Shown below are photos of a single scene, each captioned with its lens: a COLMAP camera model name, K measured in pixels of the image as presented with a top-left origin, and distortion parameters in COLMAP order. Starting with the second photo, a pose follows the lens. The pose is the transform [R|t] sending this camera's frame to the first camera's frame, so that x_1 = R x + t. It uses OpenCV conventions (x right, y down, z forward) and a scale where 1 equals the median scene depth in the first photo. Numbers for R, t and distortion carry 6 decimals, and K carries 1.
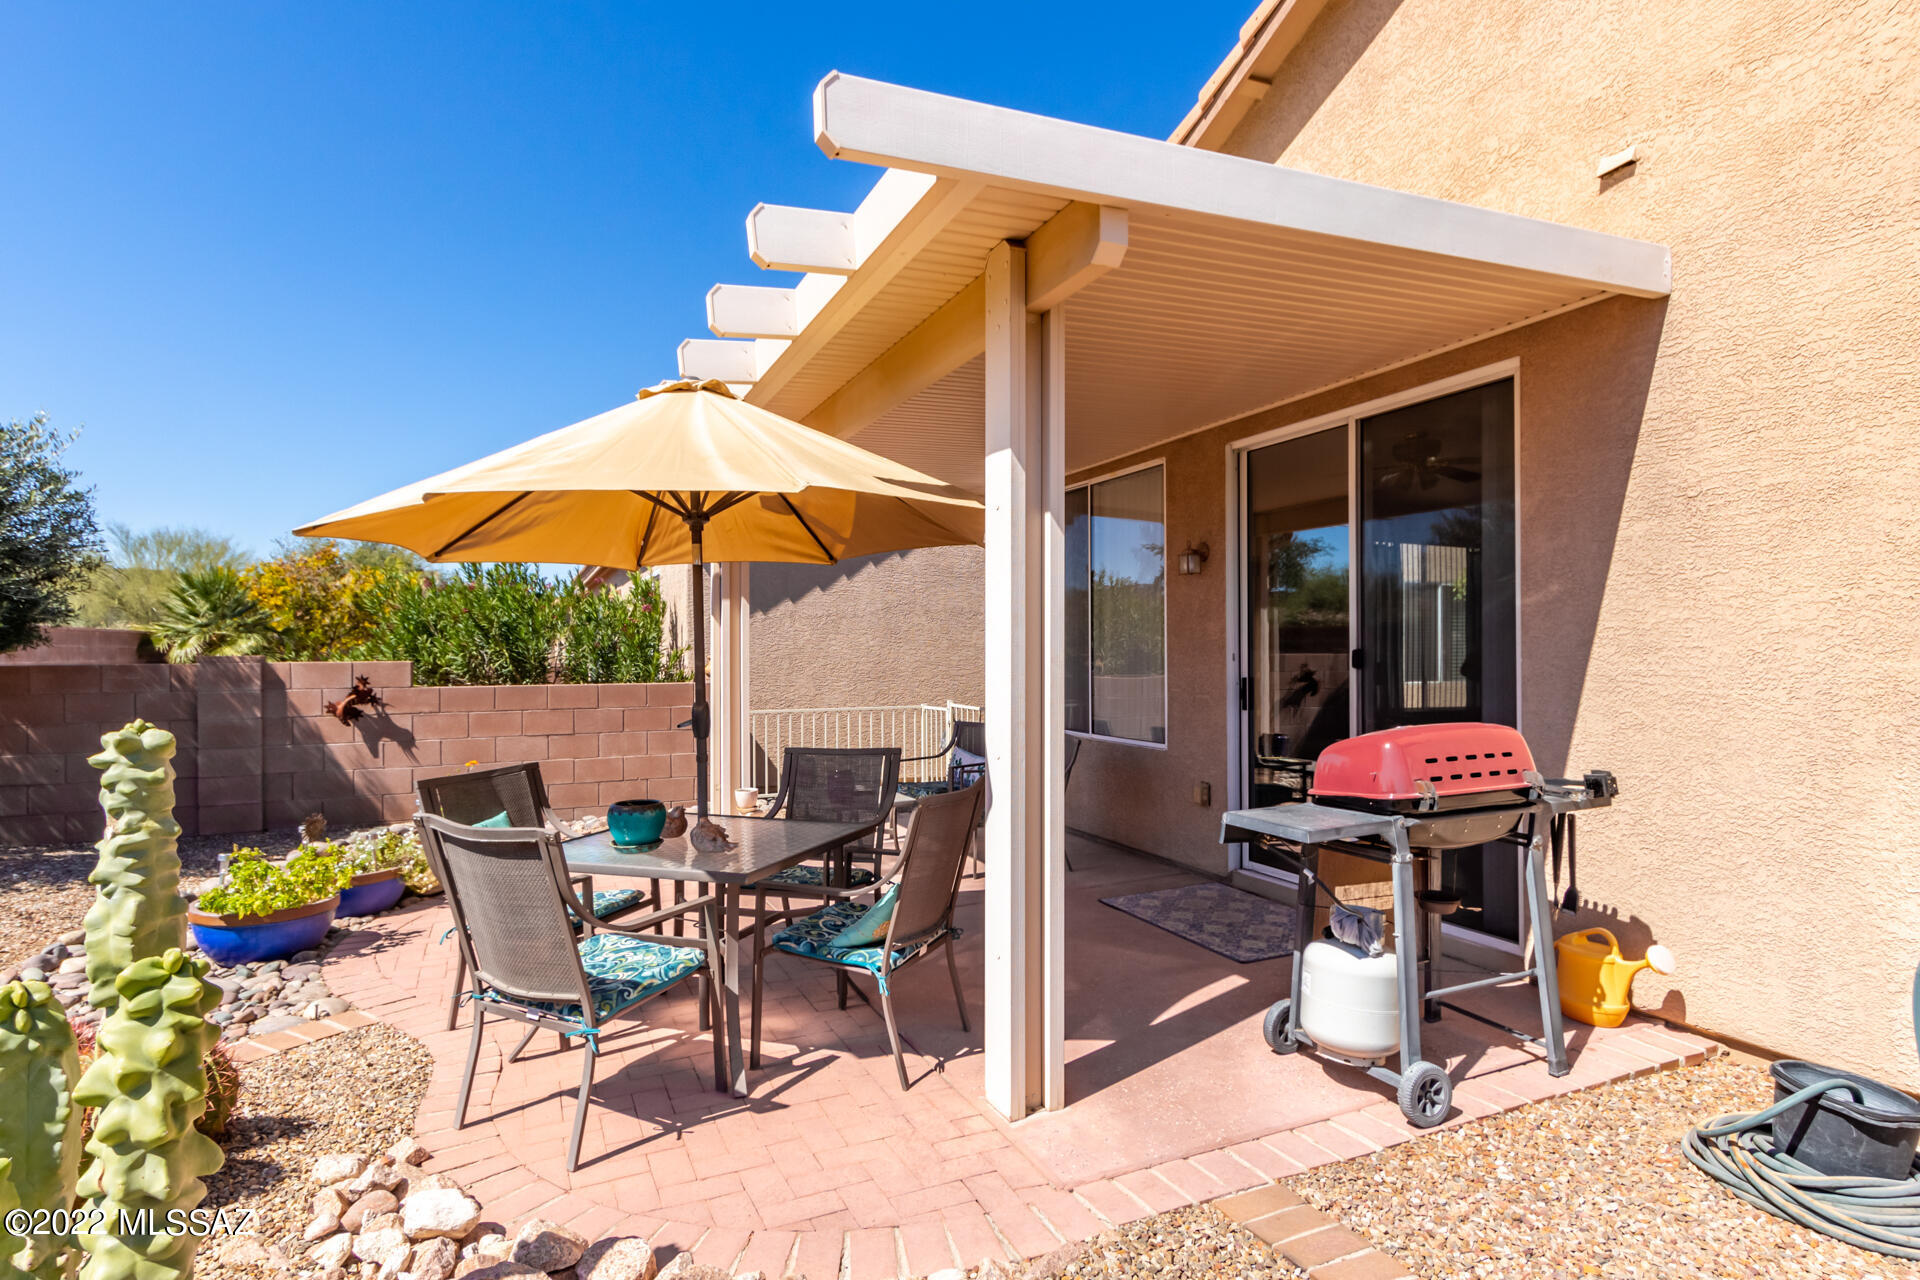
lens RADIAL K [[996.6, 0, 957.0], [0, 996.6, 636.1], [0, 0, 1]] dist [0.016798, -0.000943]
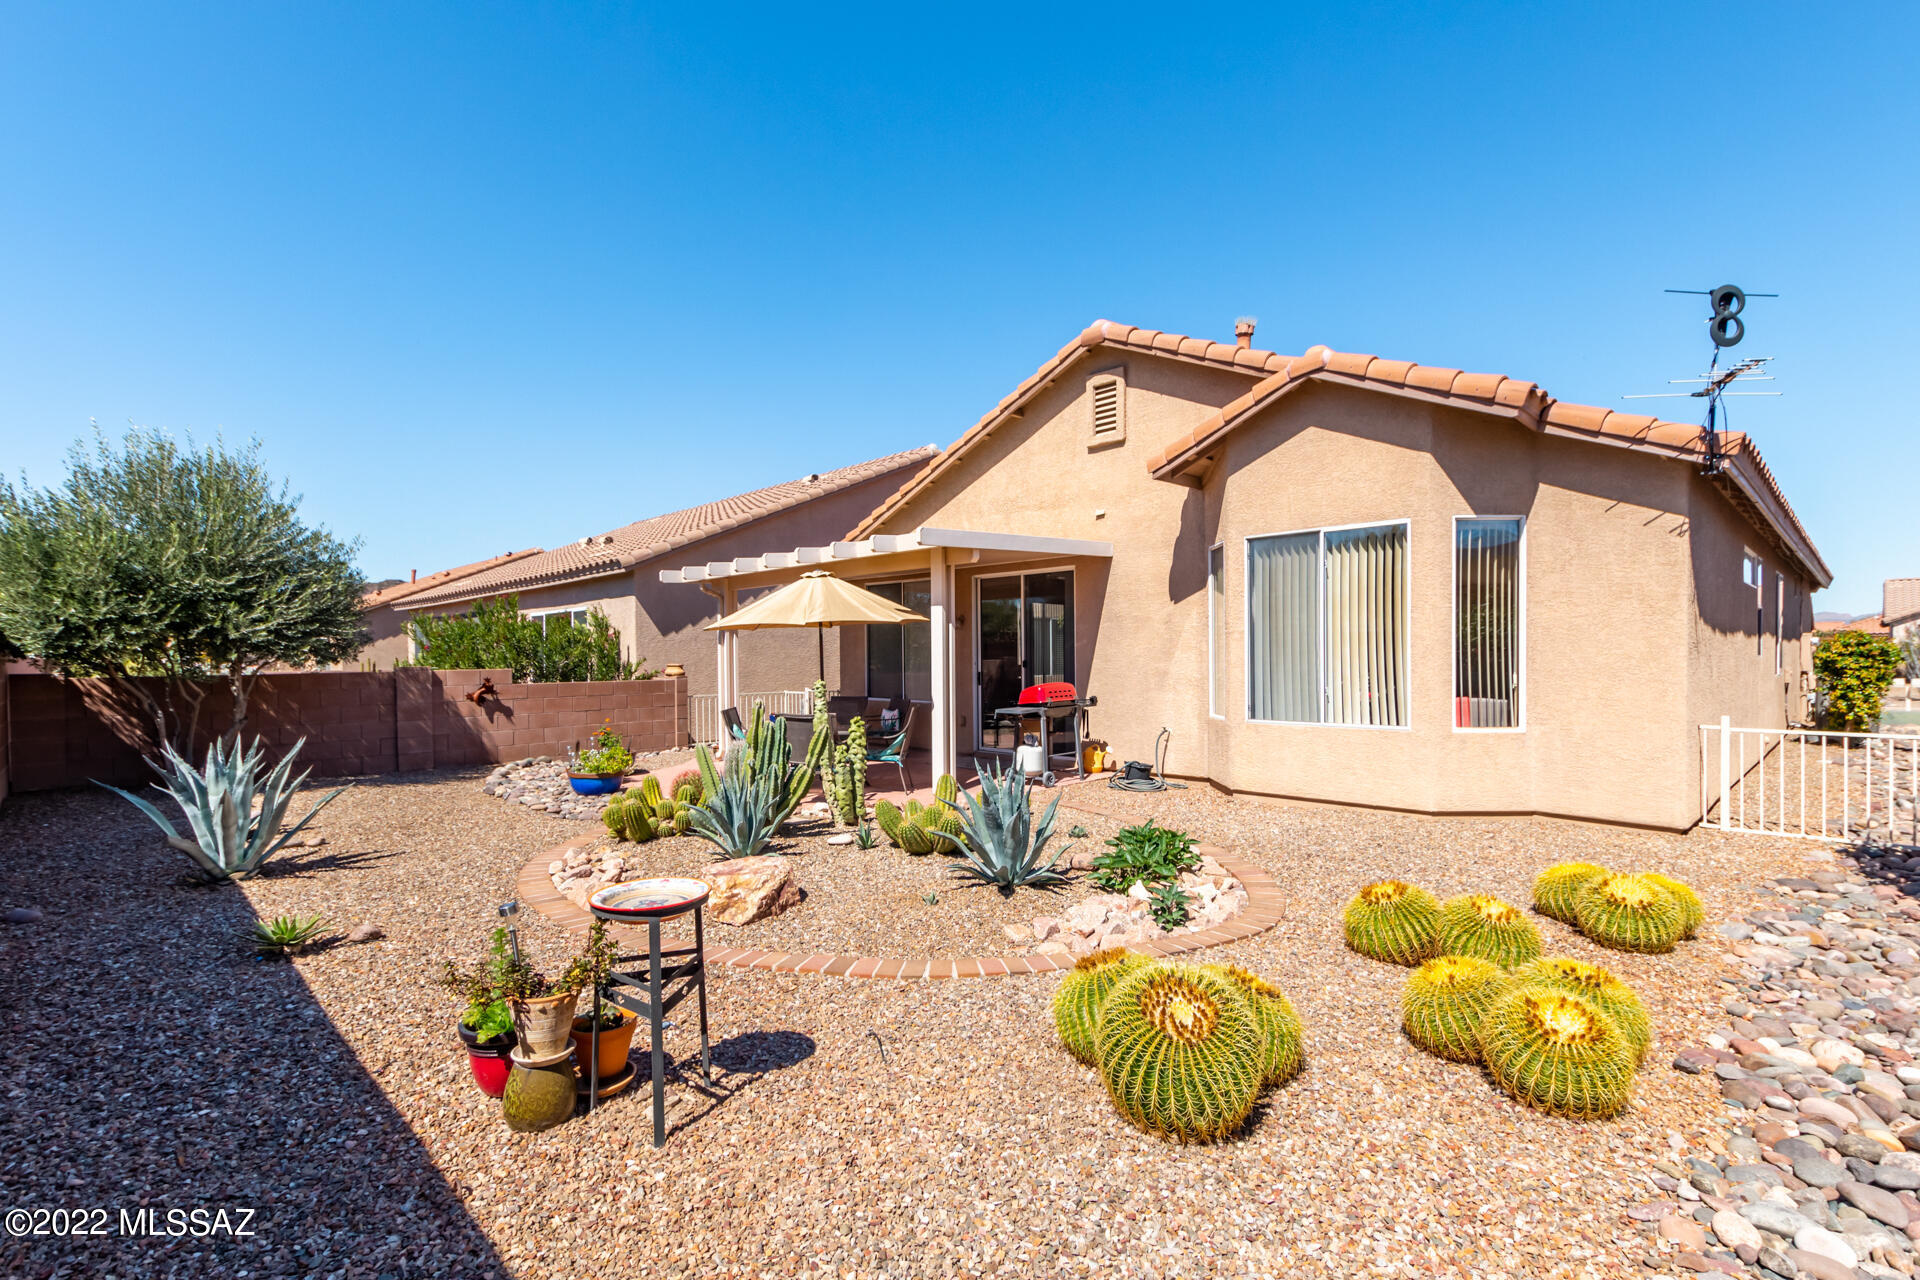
lens RADIAL K [[892.7, 0, 954.6], [0, 892.7, 644.6], [0, 0, 1]] dist [0.007136, 0.000038]
pose [[0.941322, -0.000548, 0.337509, -0.805371], [-0.000418, 0.999996, 0.002789, -0.049455], [-0.337510, -0.002767, 0.941318, -1.643107]]
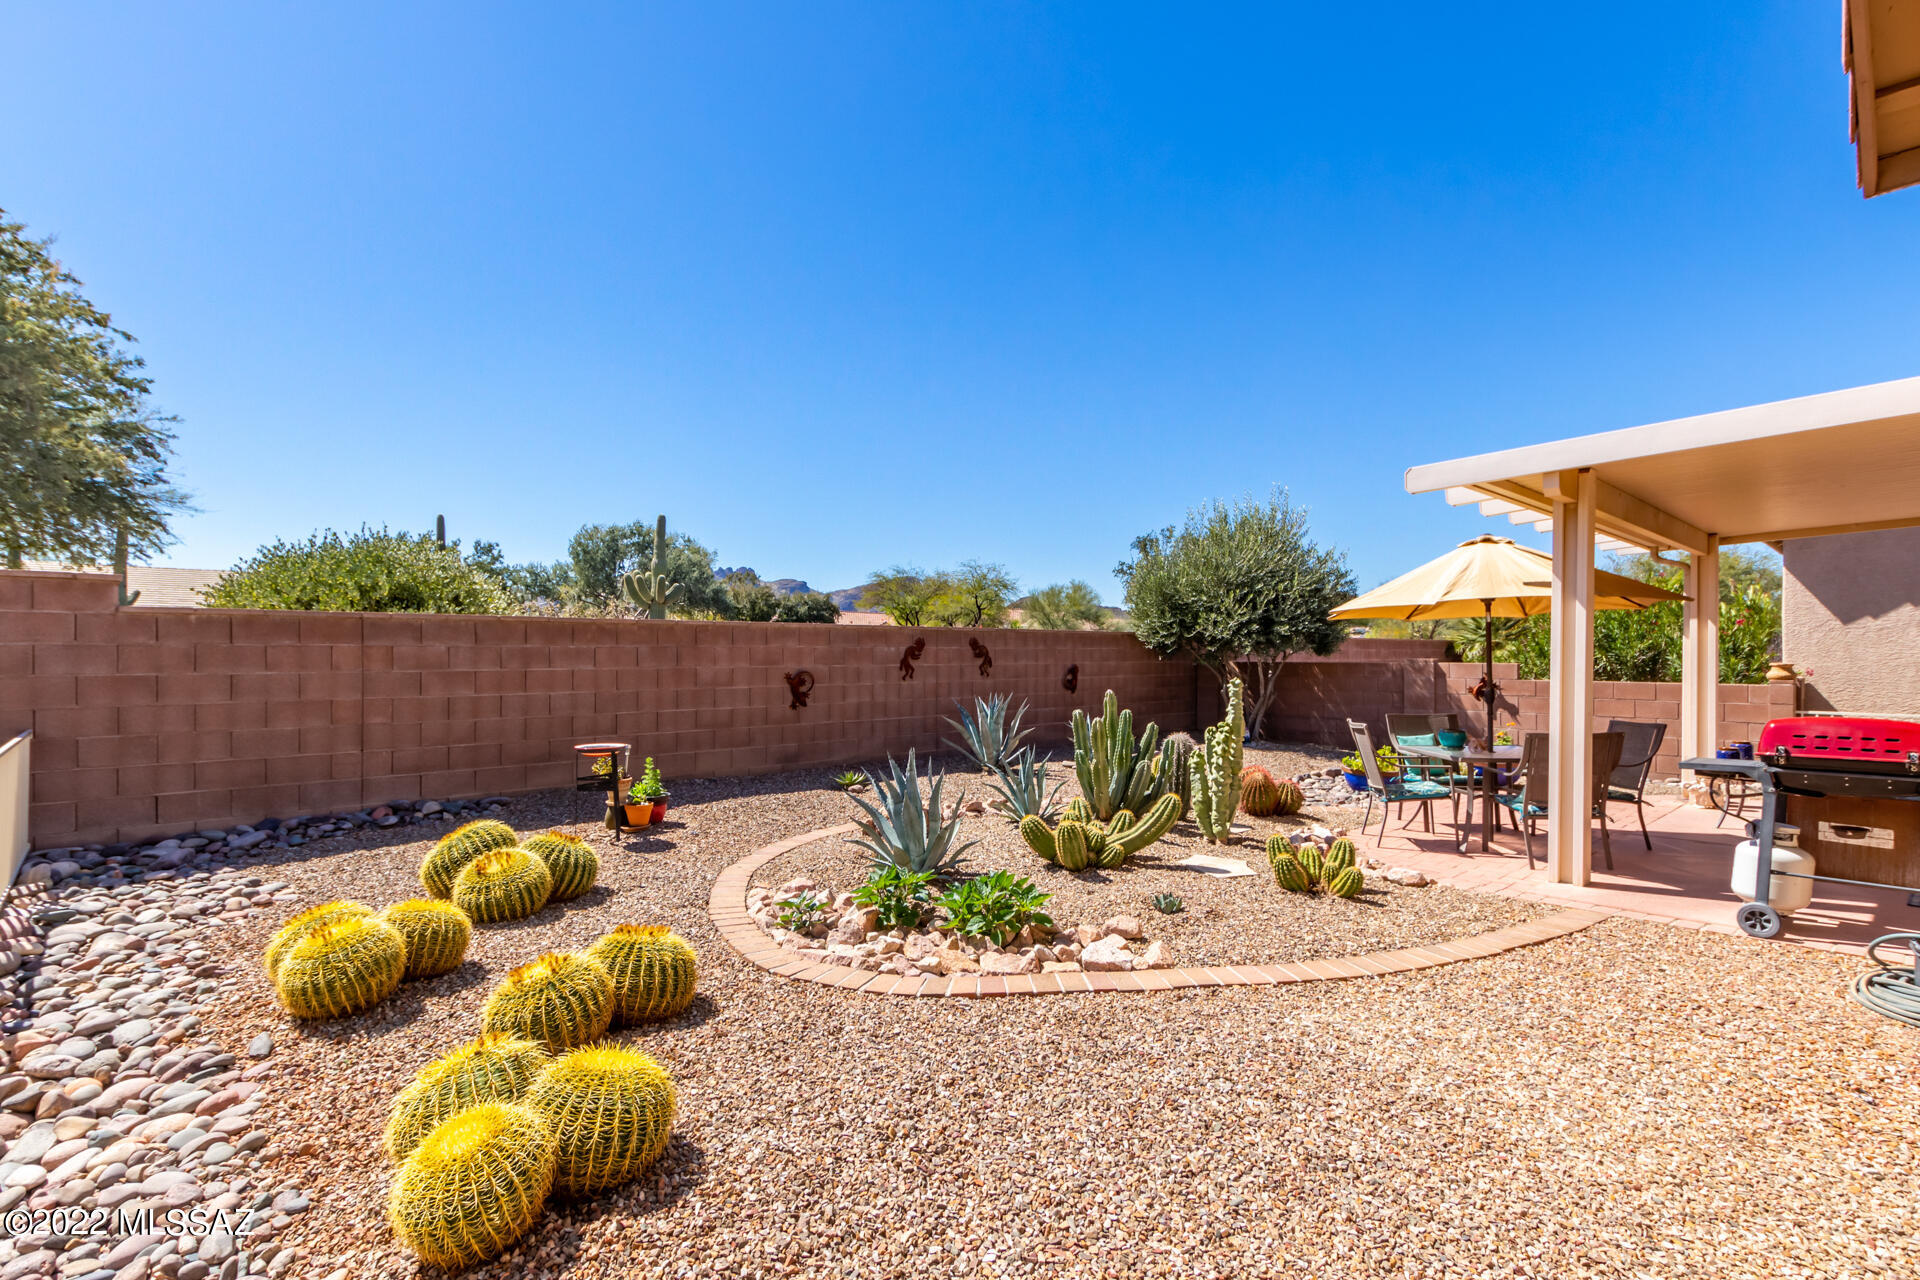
lens RADIAL K [[892.7, 0, 954.6], [0, 892.7, 644.6], [0, 0, 1]] dist [0.007136, 0.000038]
pose [[0.305438, -0.000883, -0.952211, 1.267996], [0.010362, 0.999943, 0.002397, -0.042223], [0.952155, -0.010599, 0.305430, -0.689679]]
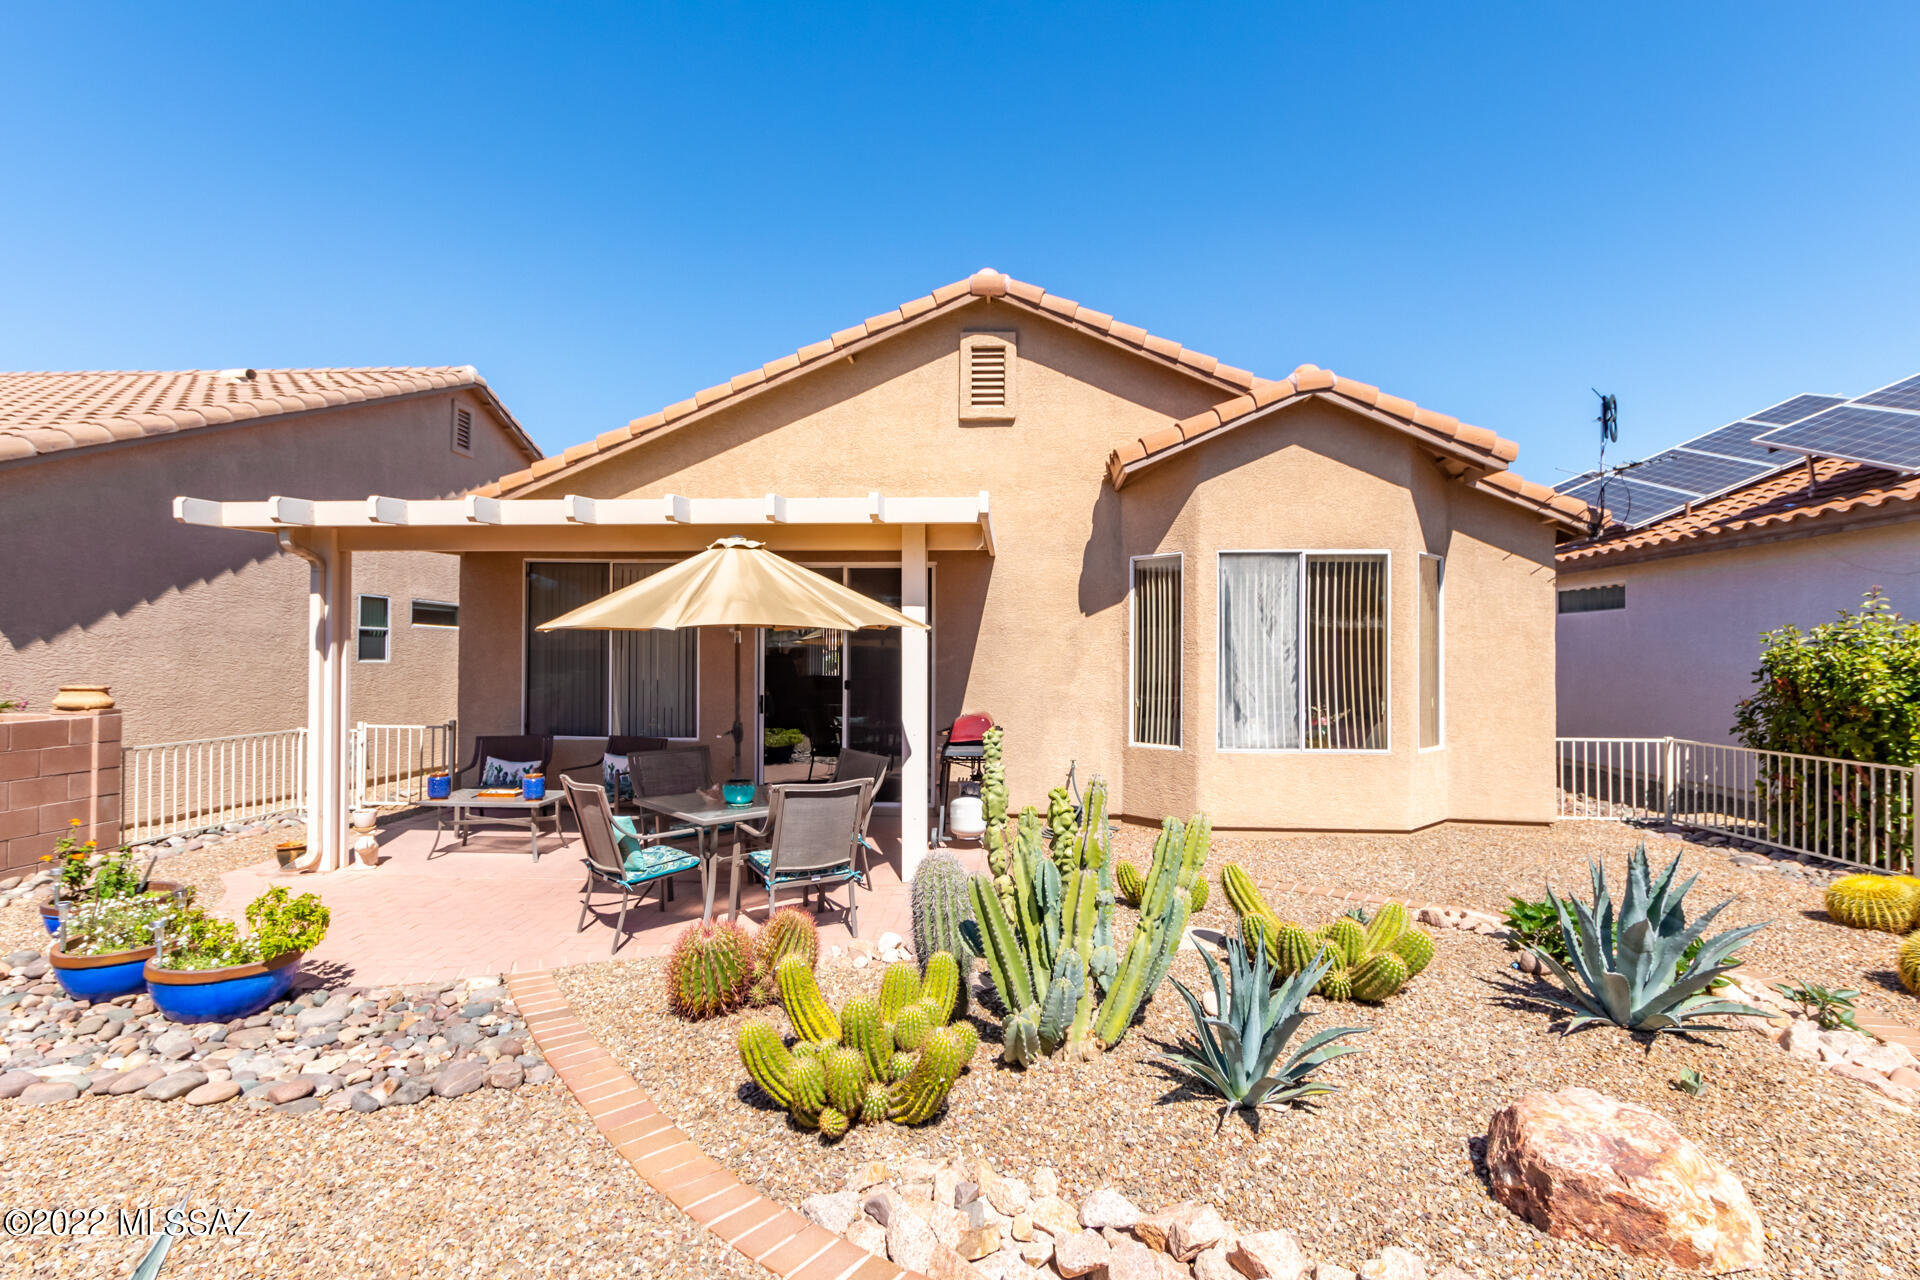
lens RADIAL K [[880.8, 0, 962.7], [0, 880.8, 630.2], [0, 0, 1]] dist [0.004842, 0.000214]
pose [[0.457941, 0.033381, 0.888356, -1.501747], [-0.021243, 0.999420, -0.026603, -0.063053], [-0.888729, -0.006689, 0.458385, -0.051799]]
